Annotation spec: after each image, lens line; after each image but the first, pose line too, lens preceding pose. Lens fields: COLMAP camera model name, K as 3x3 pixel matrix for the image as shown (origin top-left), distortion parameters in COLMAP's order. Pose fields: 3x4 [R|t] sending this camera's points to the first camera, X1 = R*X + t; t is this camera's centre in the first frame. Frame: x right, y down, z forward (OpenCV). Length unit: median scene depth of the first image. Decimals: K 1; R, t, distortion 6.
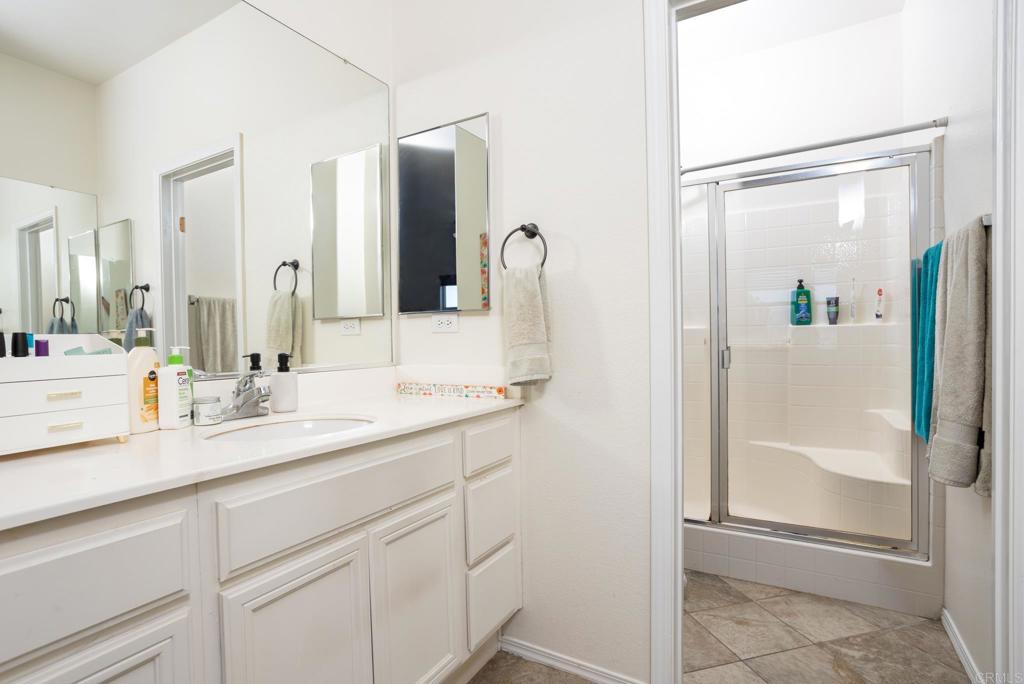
lens RADIAL K [[514.6, 0, 505.6], [0, 514.6, 342.1], [0, 0, 1]] dist [-0.001971, 0.005650]
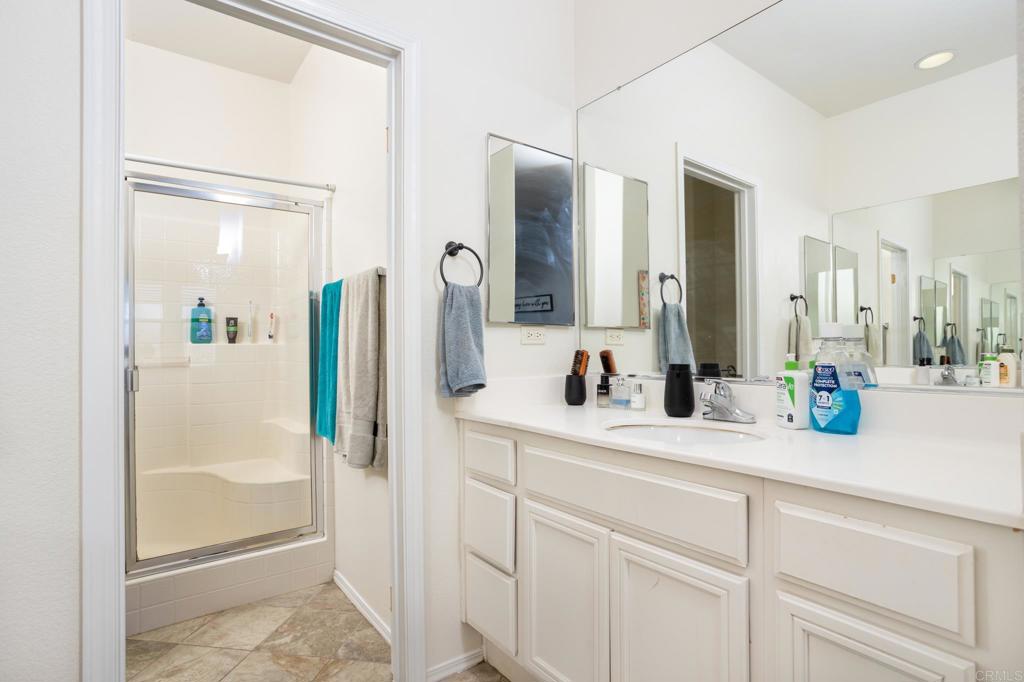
lens RADIAL K [[514.6, 0, 508.0], [0, 514.6, 346.5], [0, 0, 1]] dist [-0.001971, 0.005650]
pose [[0.402429, 0.017522, 0.915283, -0.144298], [0.008011, 0.999711, -0.022660, 0.000529], [-0.915416, 0.016451, 0.402172, 0.095433]]
